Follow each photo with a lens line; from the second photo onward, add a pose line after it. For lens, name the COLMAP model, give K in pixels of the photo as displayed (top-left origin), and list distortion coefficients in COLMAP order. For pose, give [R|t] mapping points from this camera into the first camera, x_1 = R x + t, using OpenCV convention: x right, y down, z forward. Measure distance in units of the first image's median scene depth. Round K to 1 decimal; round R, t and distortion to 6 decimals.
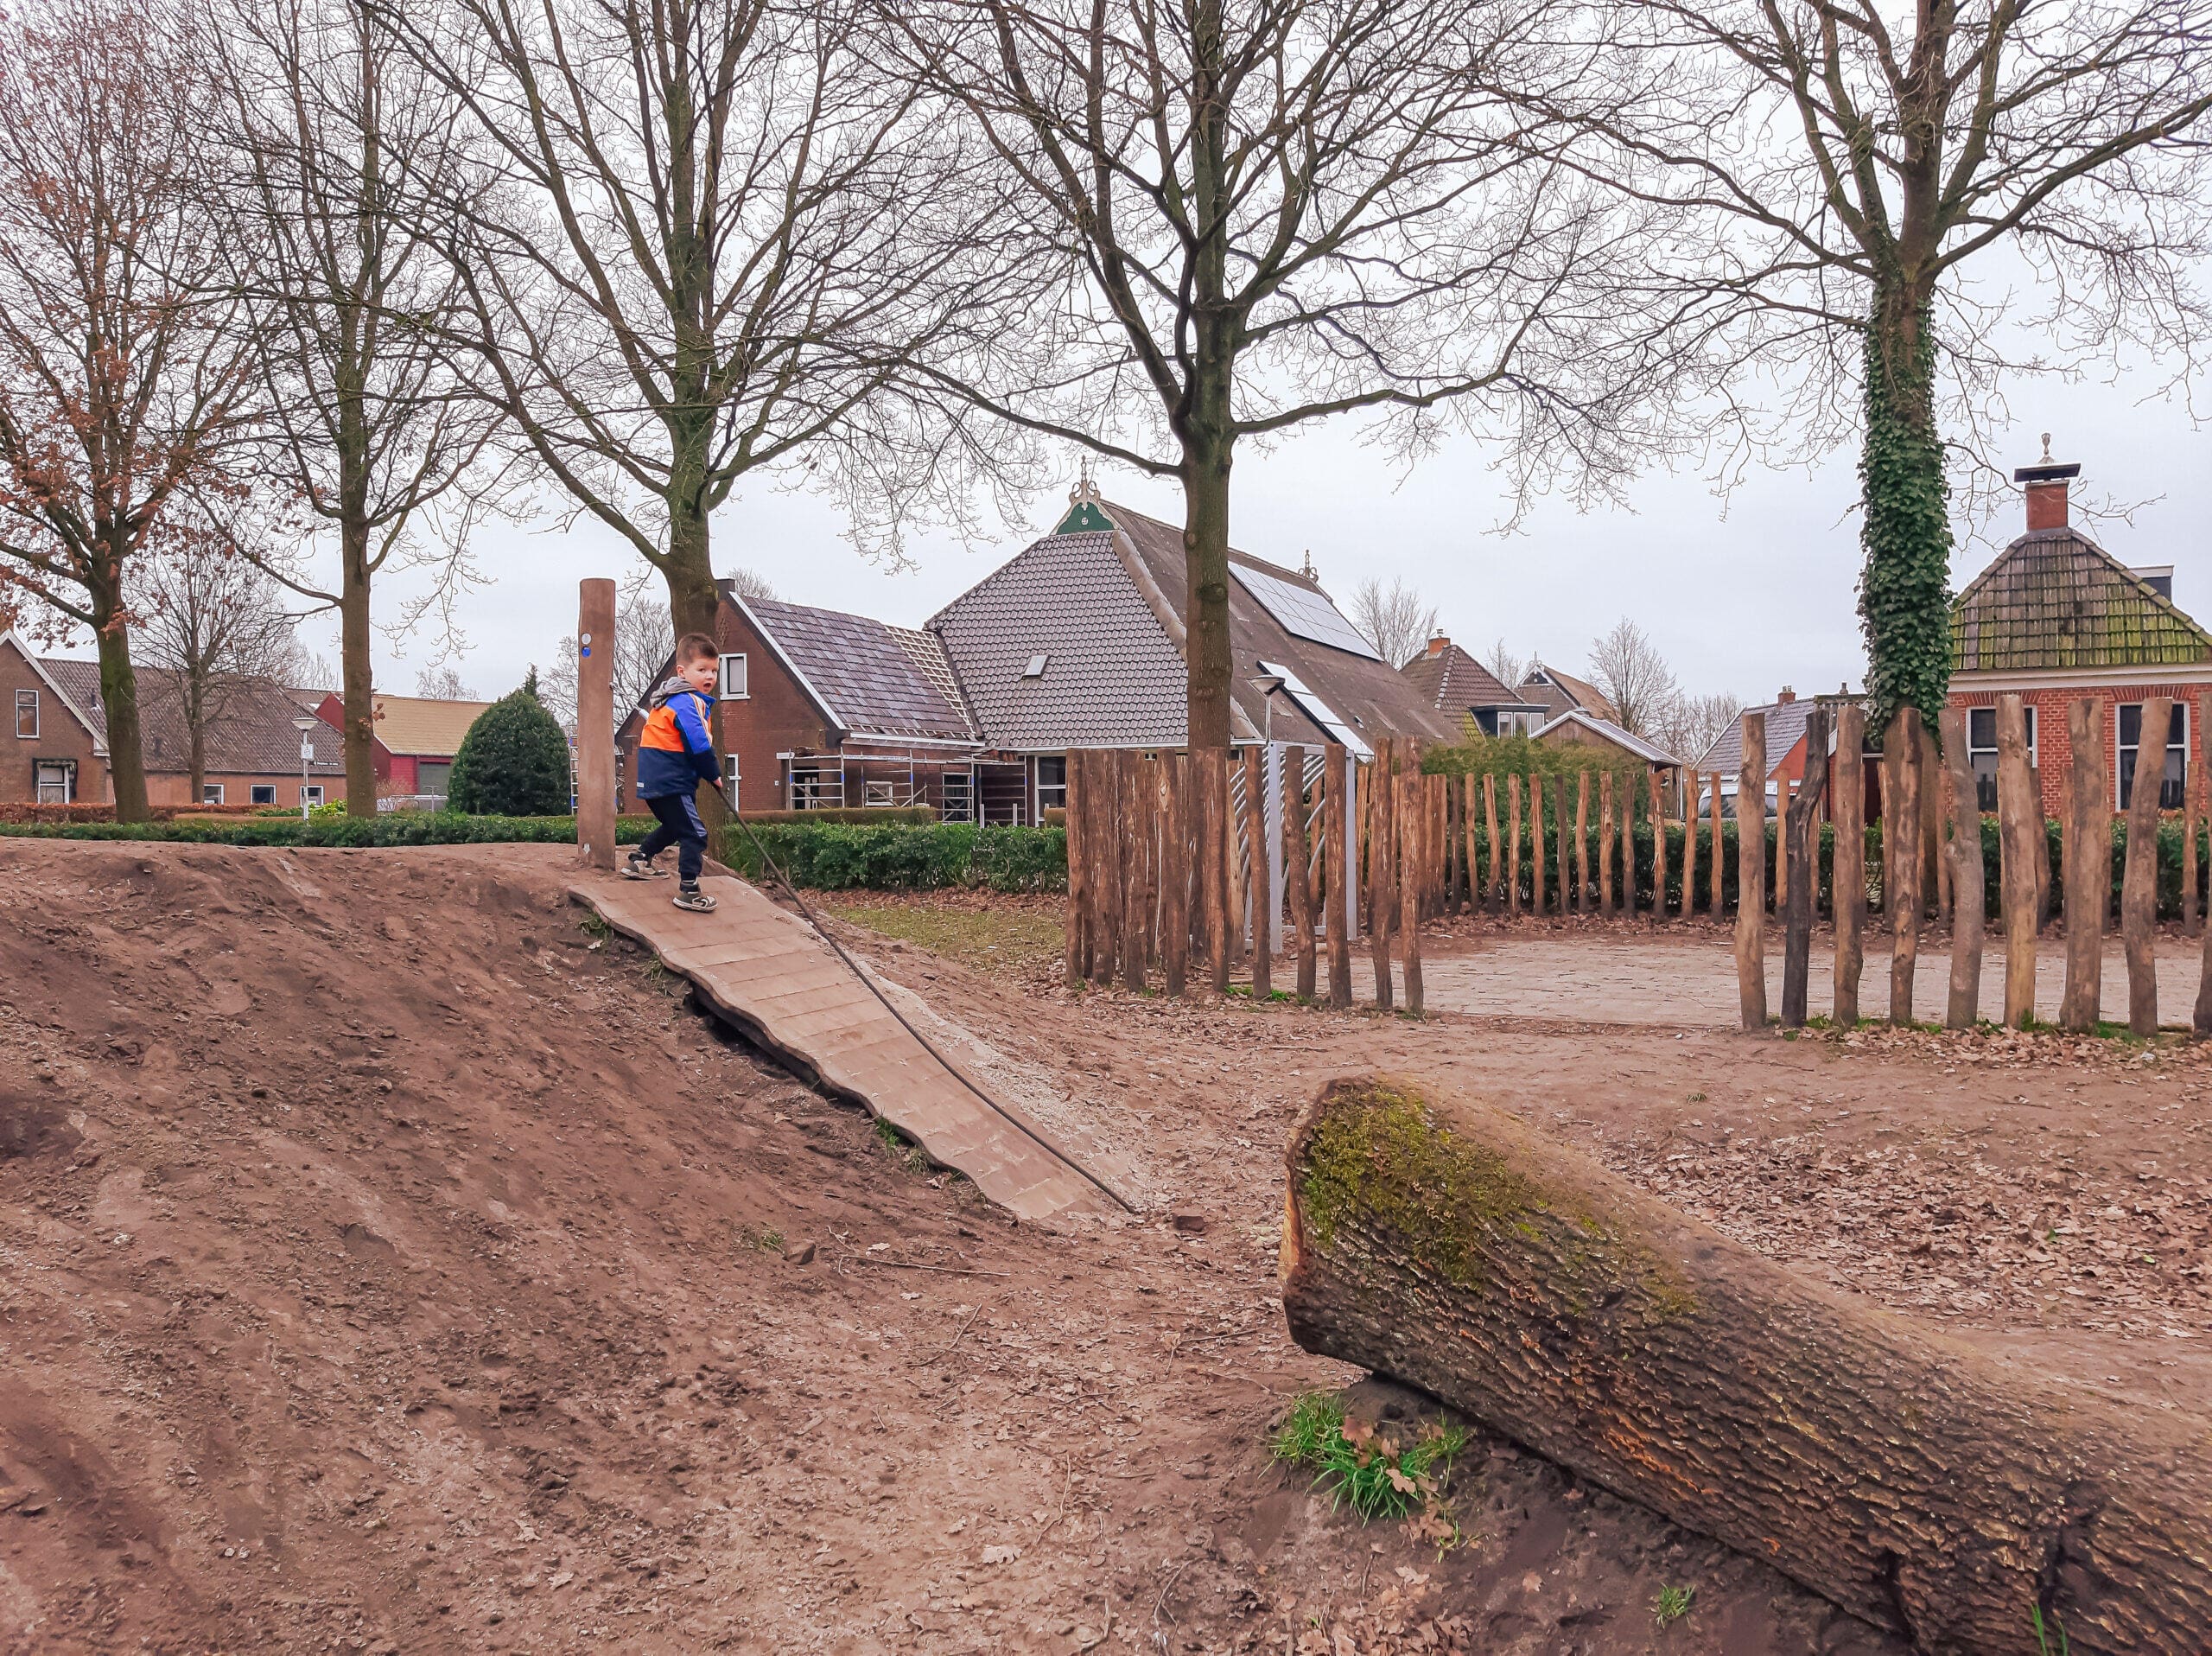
lens RADIAL K [[1713.5, 0, 1113.6], [0, 1713.5, 867.5], [0, 0, 1]] dist [0.035981, 0.001613]
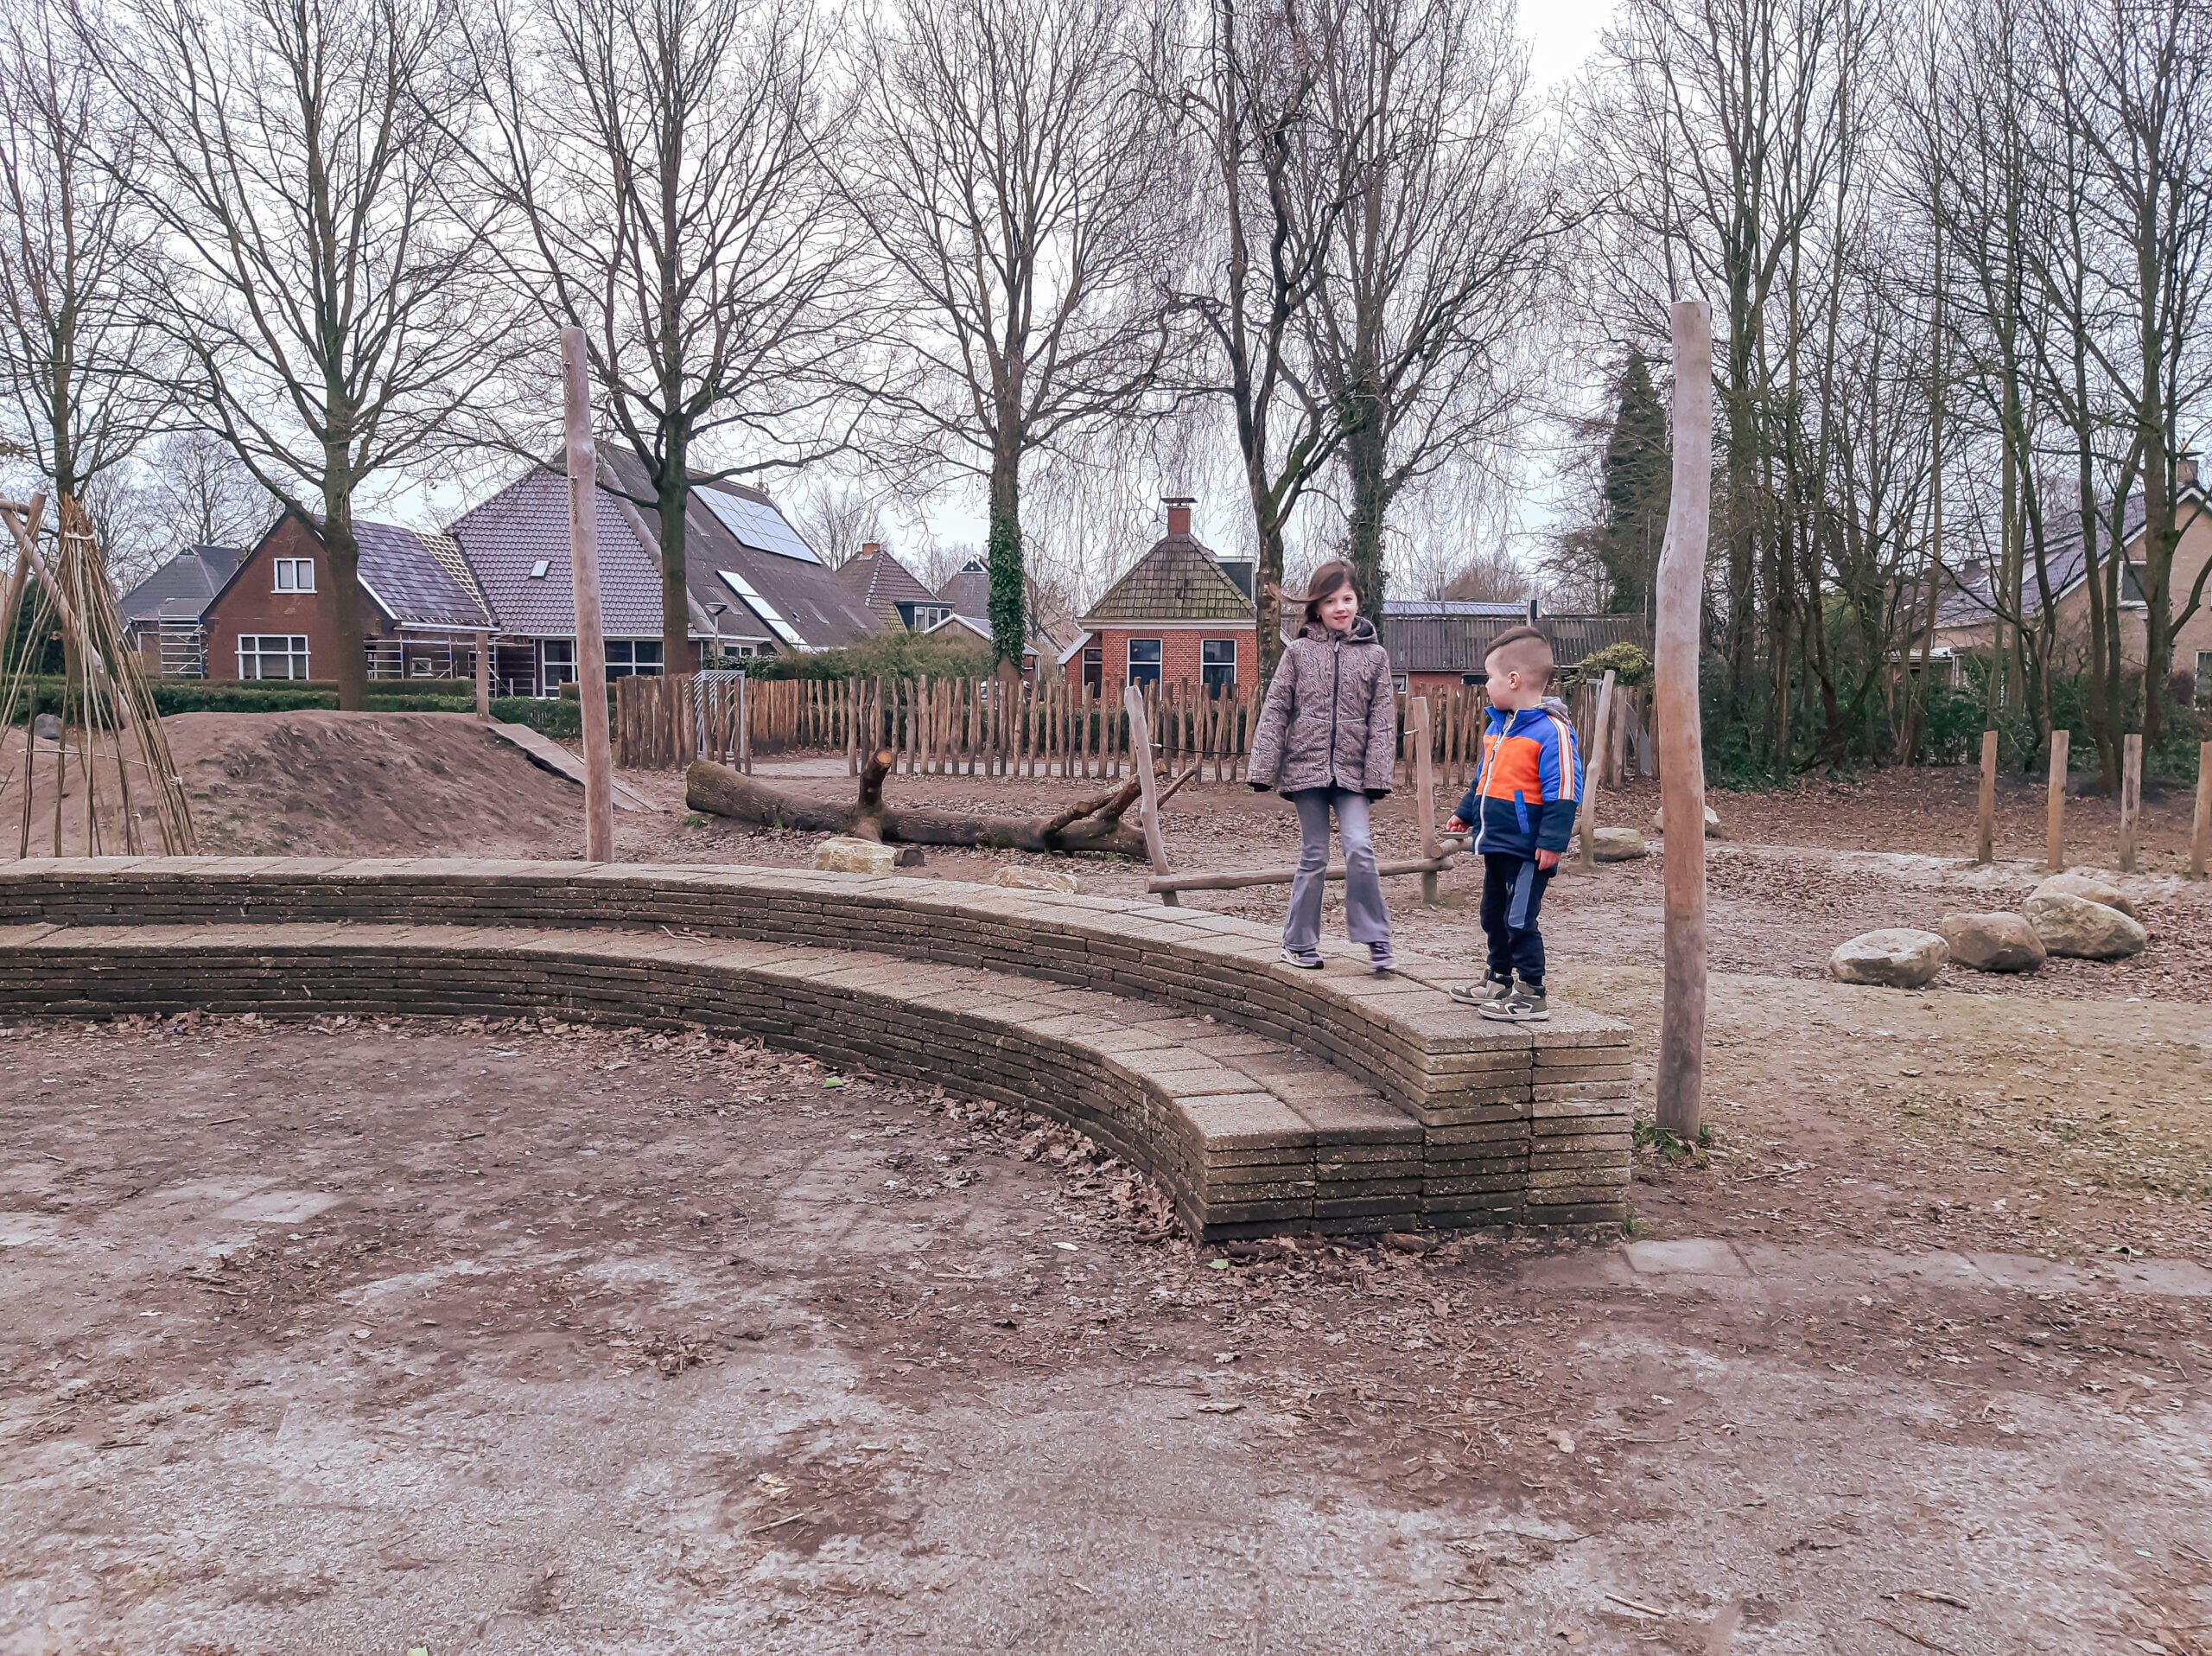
lens RADIAL K [[1713.5, 0, 1113.6], [0, 1713.5, 867.5], [0, 0, 1]] dist [0.035981, 0.001613]
pose [[0.955330, -0.013200, 0.295247, -0.031132], [-0.010291, 0.996910, 0.077870, 0.003118], [-0.295363, -0.077430, 0.952242, -0.661264]]
